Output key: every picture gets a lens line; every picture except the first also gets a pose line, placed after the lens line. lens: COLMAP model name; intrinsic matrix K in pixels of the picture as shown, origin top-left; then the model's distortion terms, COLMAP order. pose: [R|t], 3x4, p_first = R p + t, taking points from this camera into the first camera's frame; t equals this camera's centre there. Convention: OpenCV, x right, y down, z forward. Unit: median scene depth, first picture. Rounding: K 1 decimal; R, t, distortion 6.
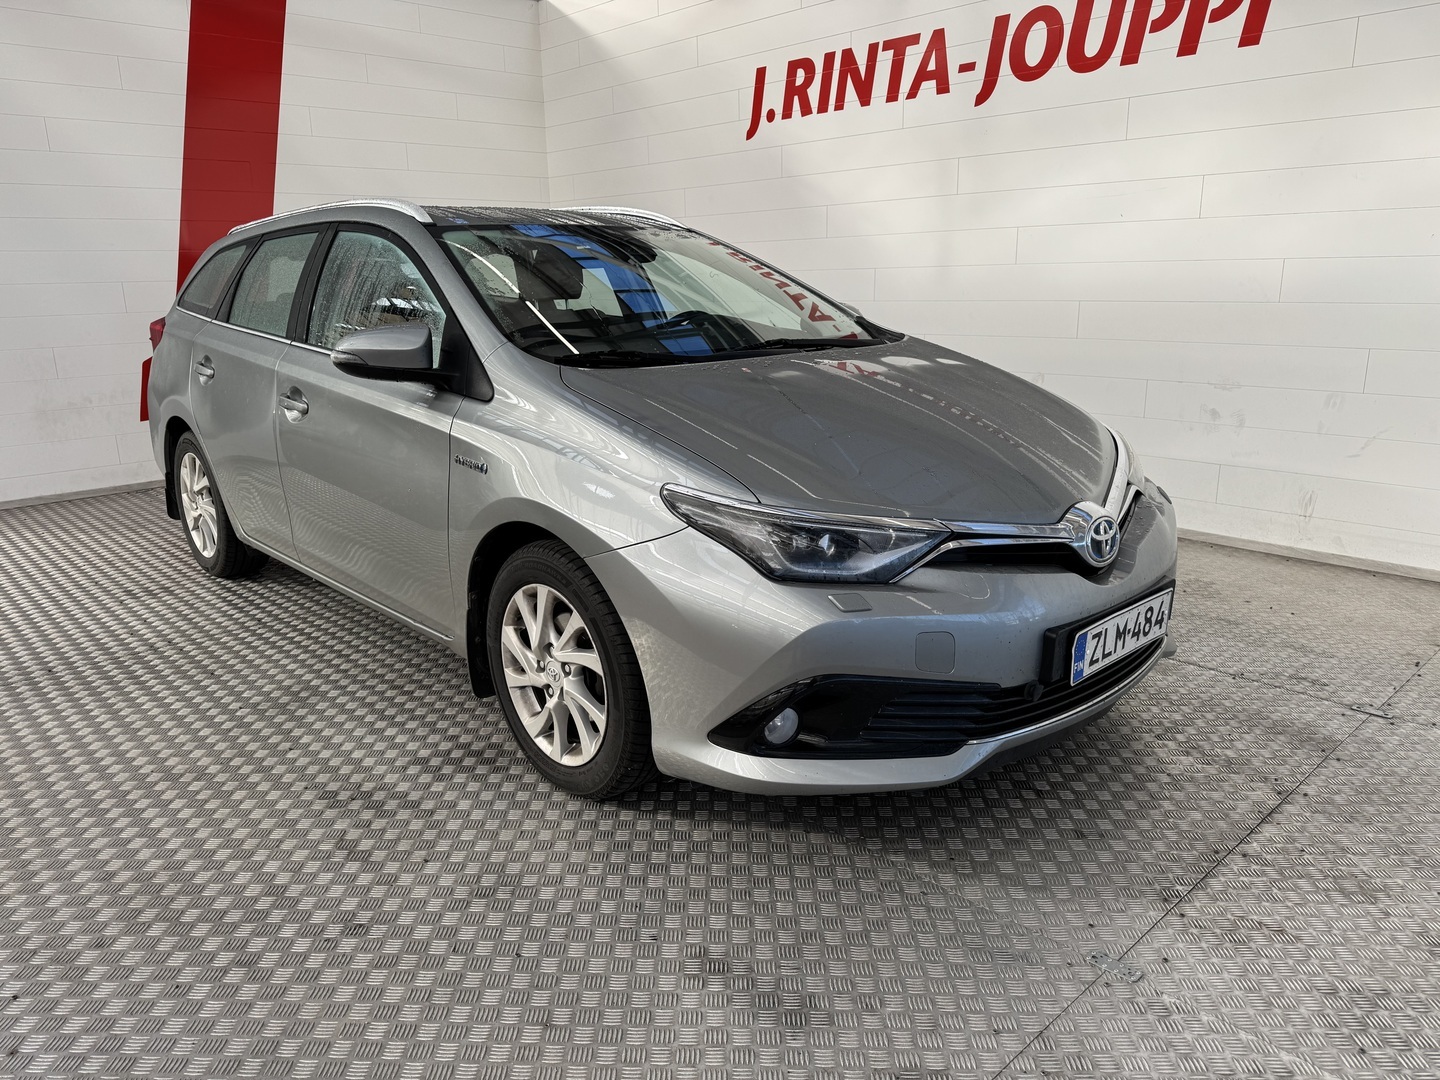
lens RADIAL K [[1019.5, 0, 720.0], [0, 1019.5, 540.0], [0, 0, 1]] dist [-0.003642, -0.002253]
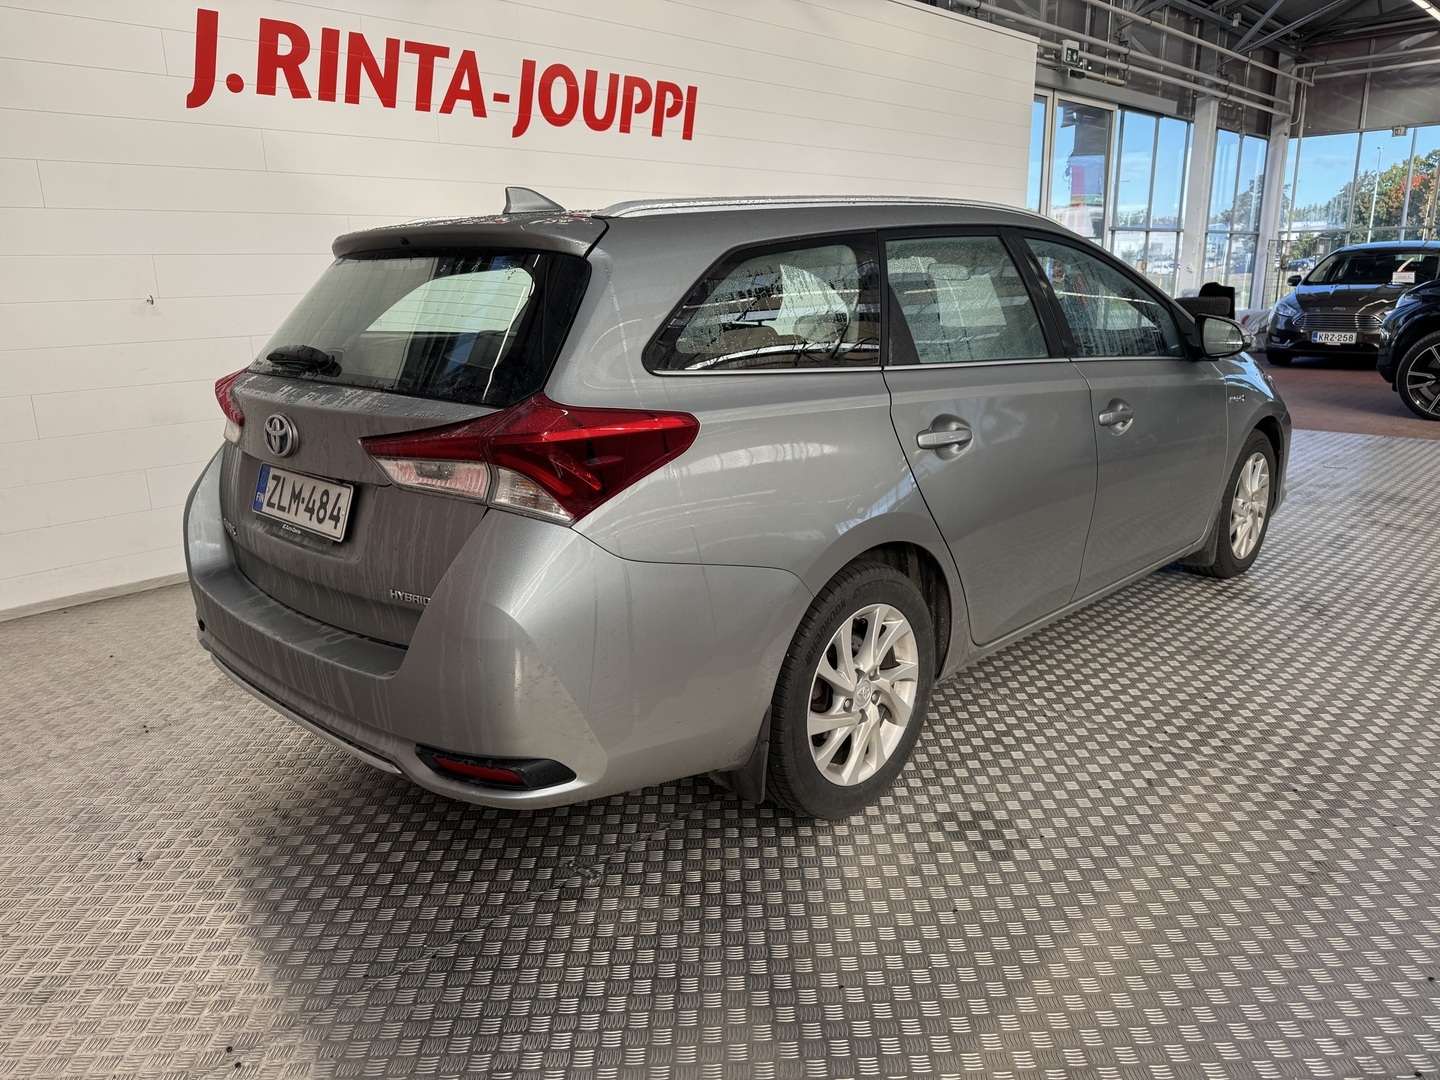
lens RADIAL K [[1019.5, 0, 720.0], [0, 1019.5, 540.0], [0, 0, 1]] dist [-0.003642, -0.002253]
pose [[-0.050996, -0.233678, 0.970976, -0.839963], [0.278513, 0.930342, 0.238526, -0.222474], [-0.959078, 0.282593, 0.017639, 0.859737]]
